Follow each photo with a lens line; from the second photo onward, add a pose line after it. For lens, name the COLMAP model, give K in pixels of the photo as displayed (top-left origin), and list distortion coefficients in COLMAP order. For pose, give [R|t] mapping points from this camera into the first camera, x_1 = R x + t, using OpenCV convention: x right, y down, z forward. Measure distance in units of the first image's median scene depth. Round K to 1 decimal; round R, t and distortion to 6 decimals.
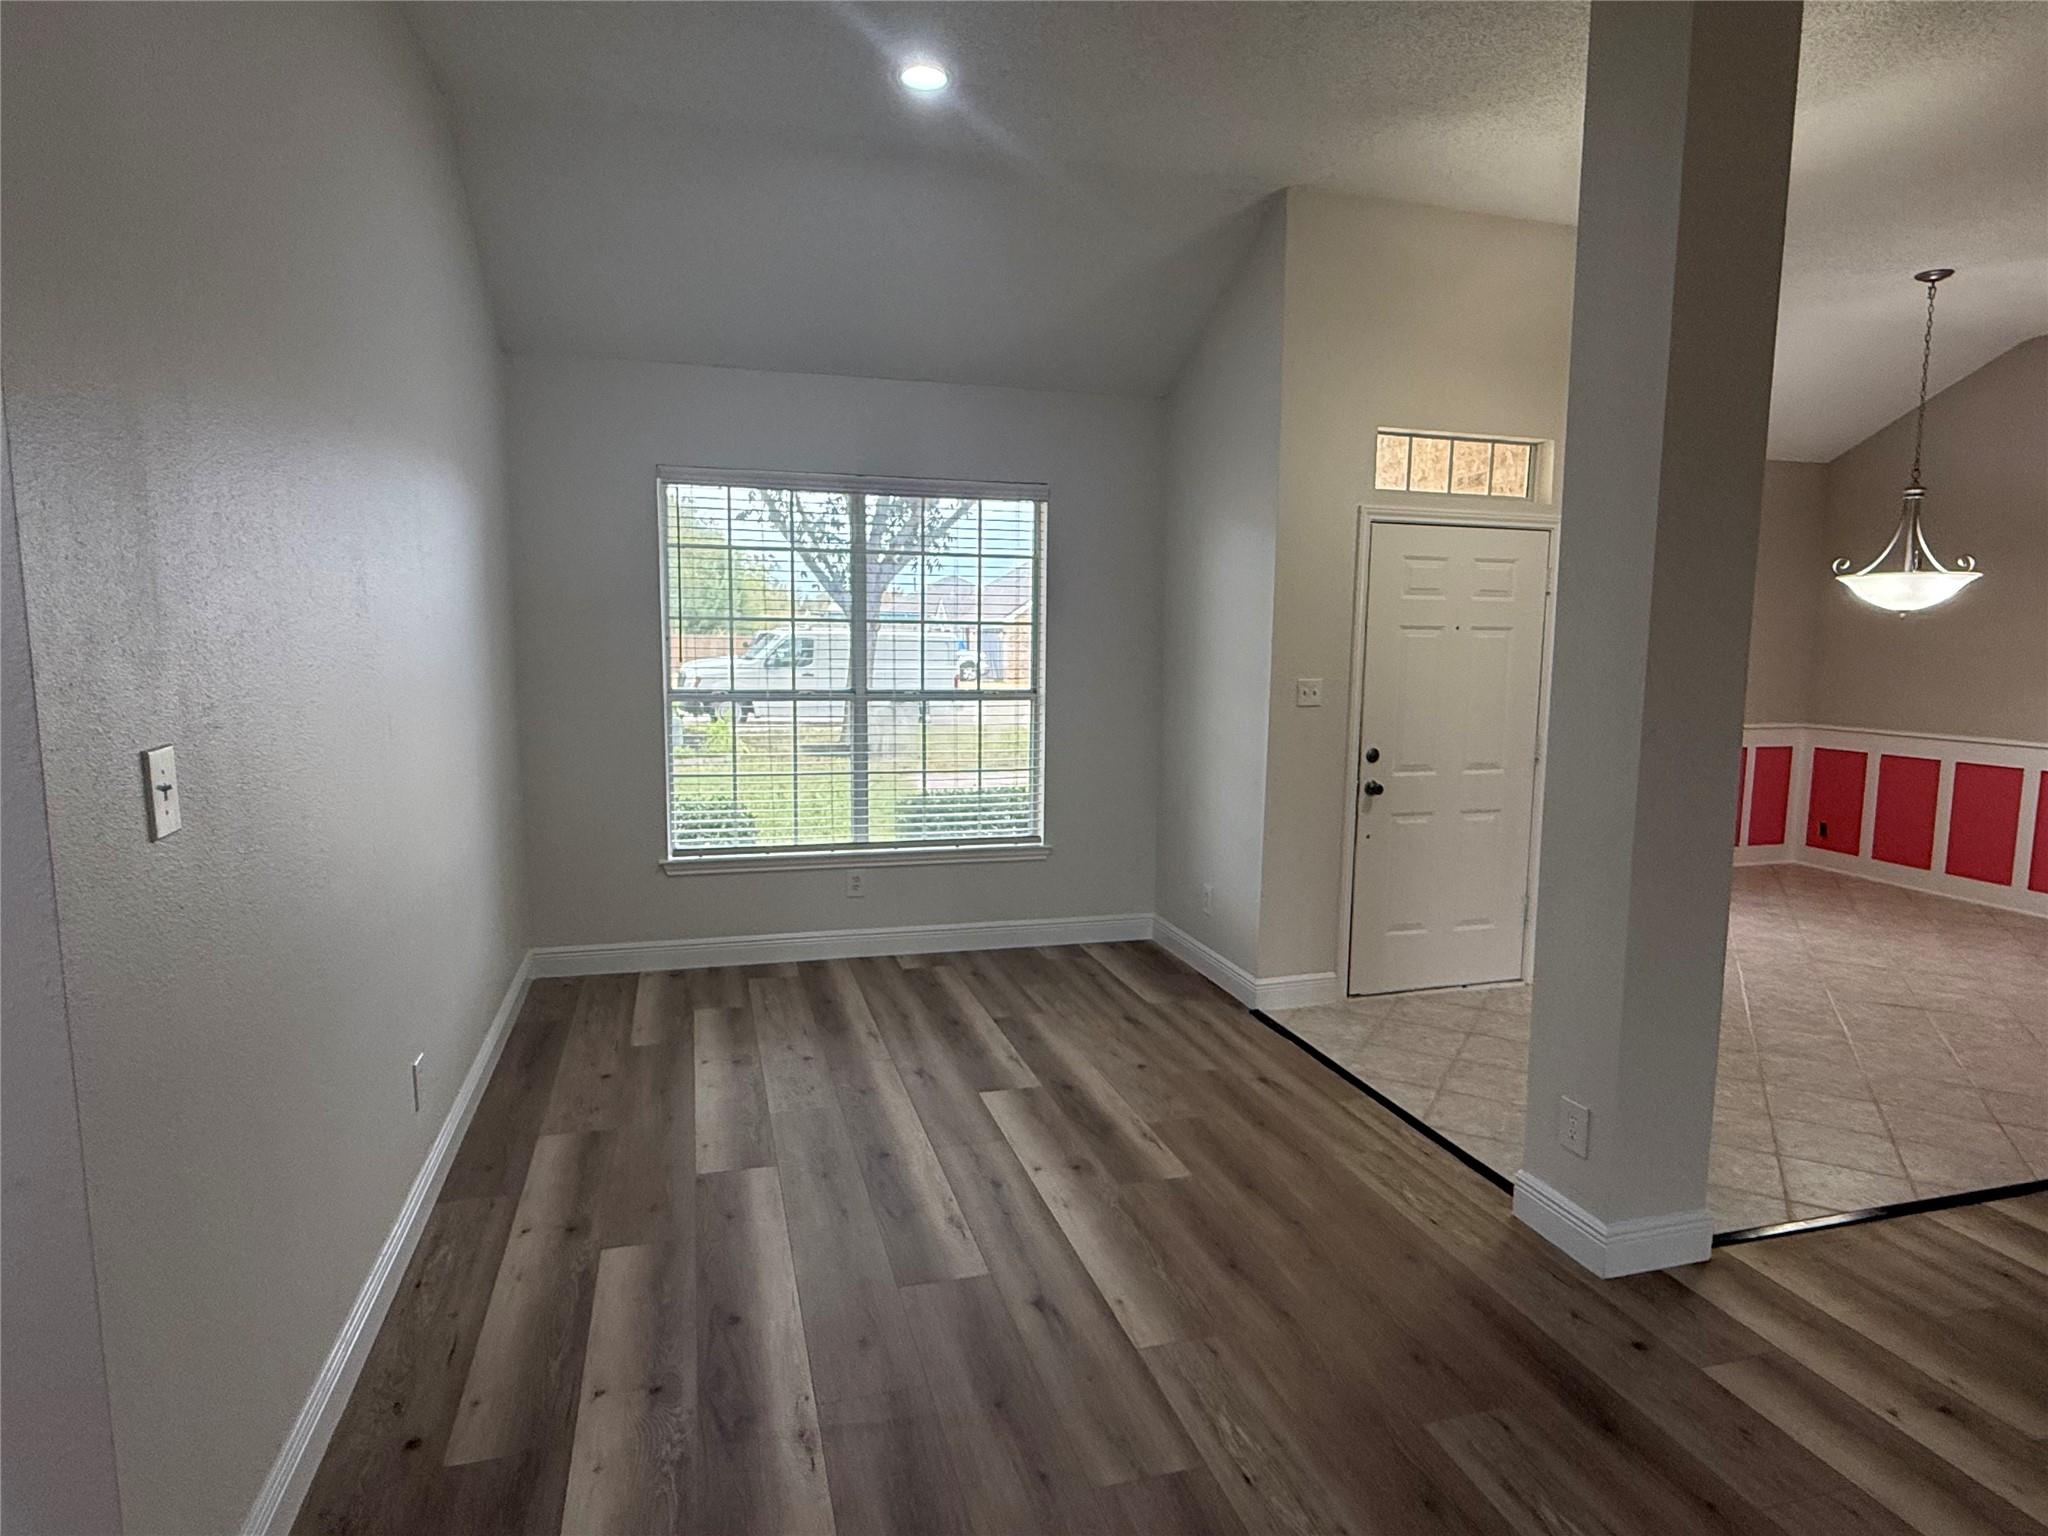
lens RADIAL K [[1153.0, 0, 1023.1], [0, 1153.0, 775.7], [0, 0, 1]] dist [-0.001620, -0.001025]
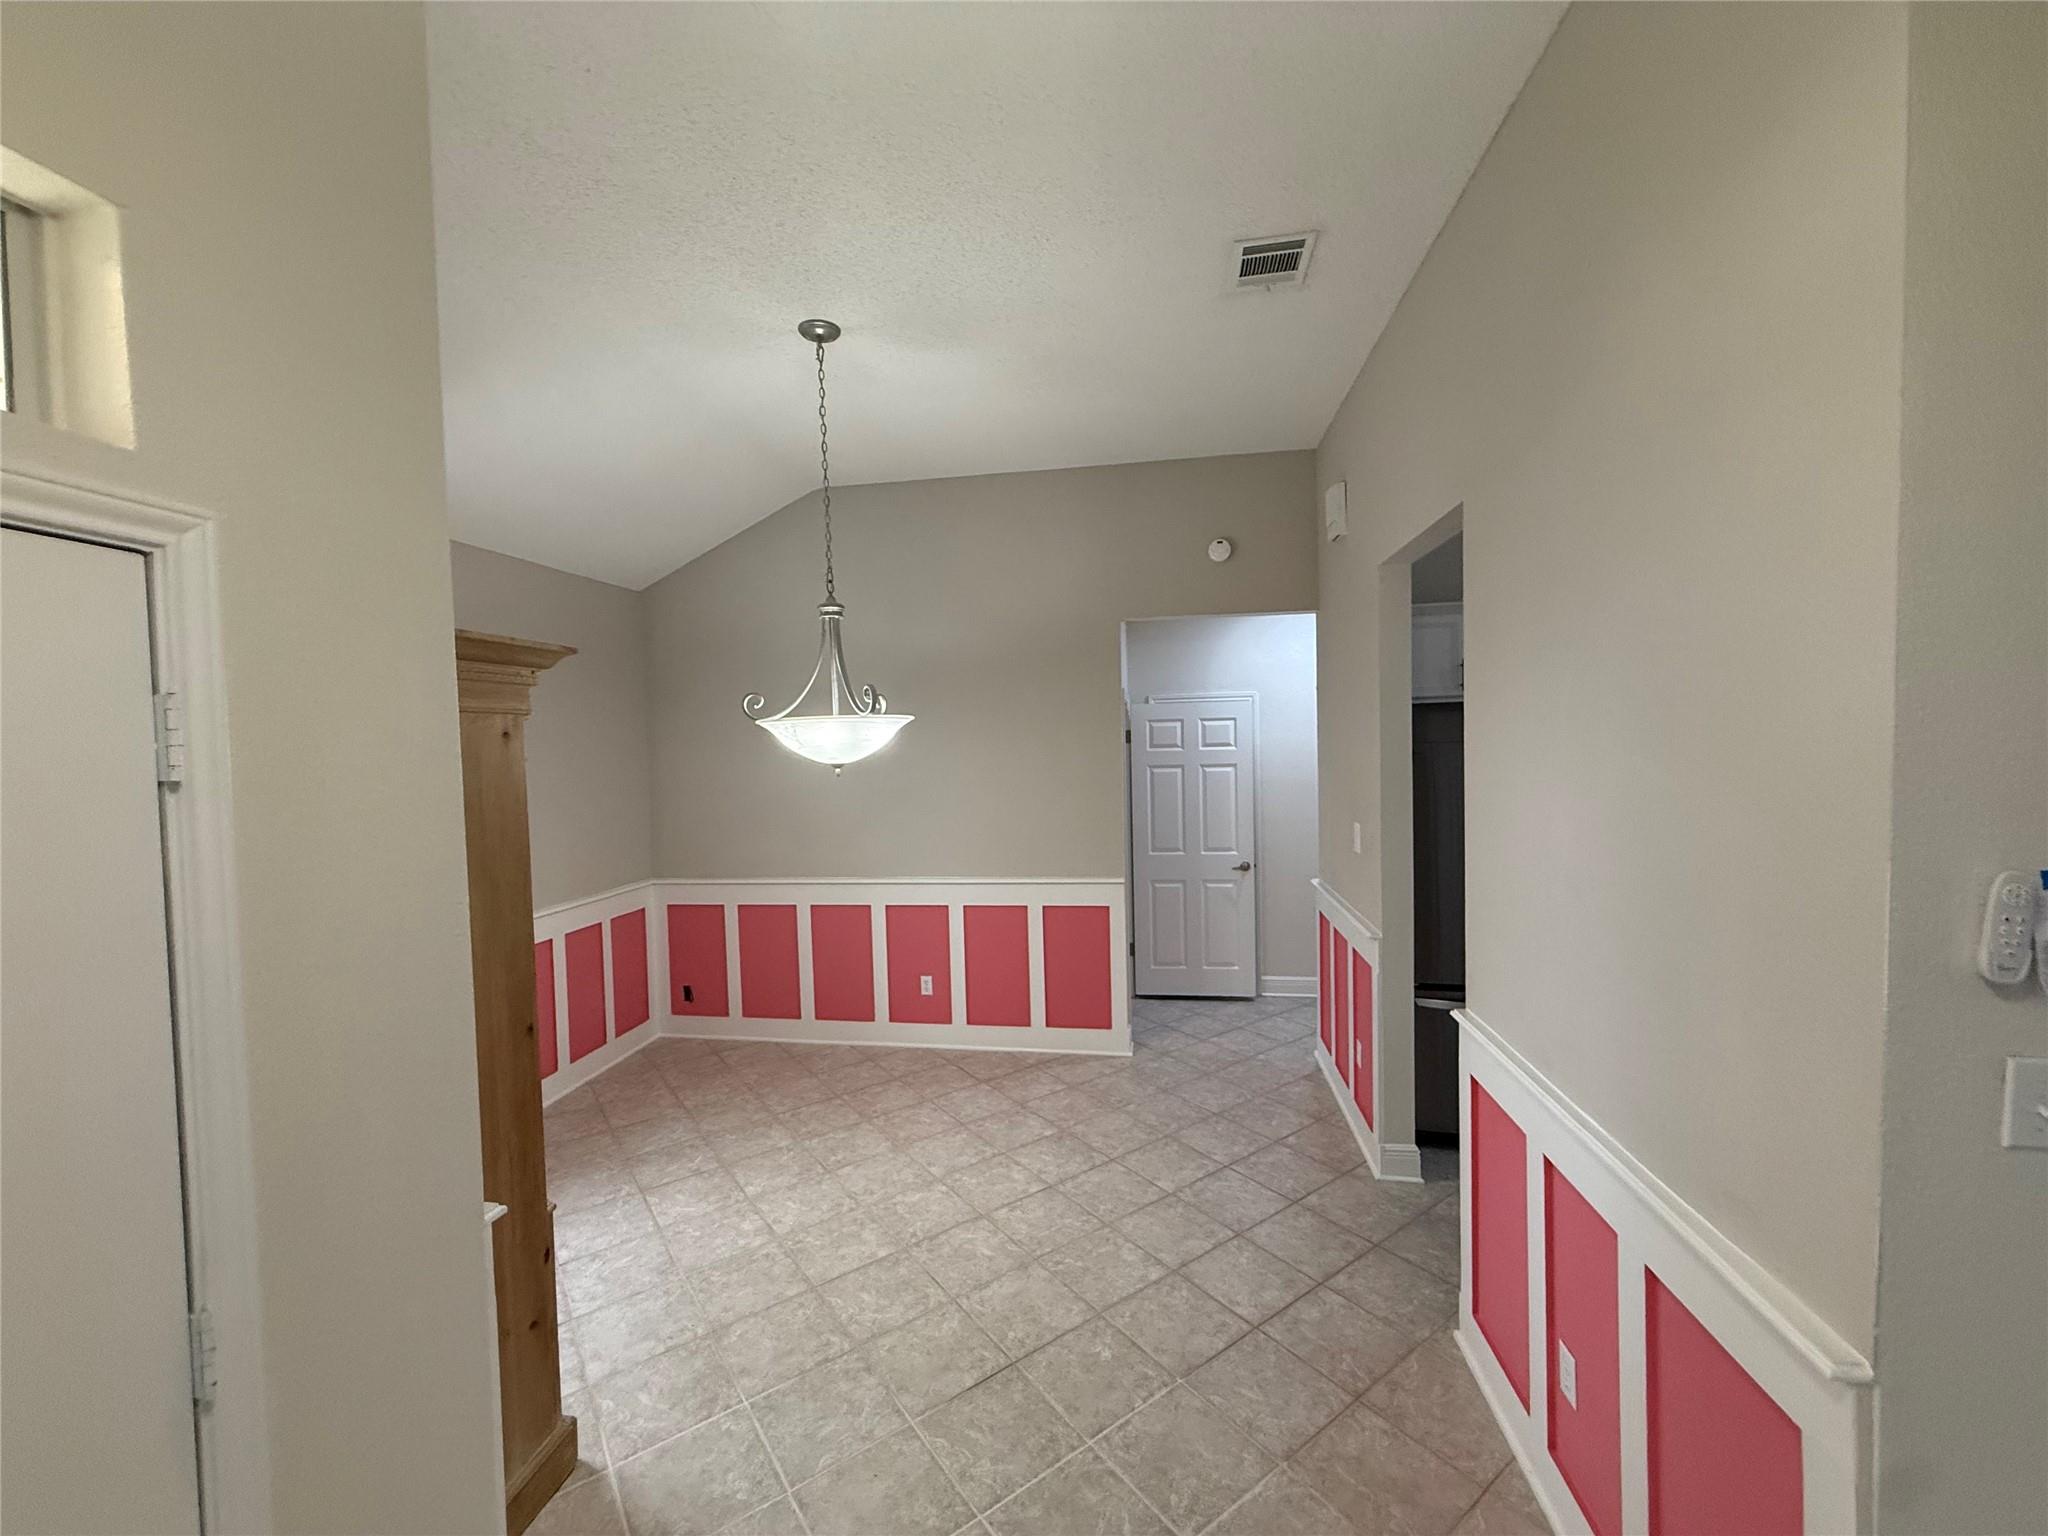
lens RADIAL K [[817.9, 0, 1023.9], [0, 817.9, 764.8], [0, 0, 1]] dist [0.001597, 0.000127]
pose [[0.421678, -0.045304, 0.905613, 0.258667], [0.143584, 0.989486, -0.017357, -0.090922], [-0.895305, 0.137351, 0.423749, 0.519527]]
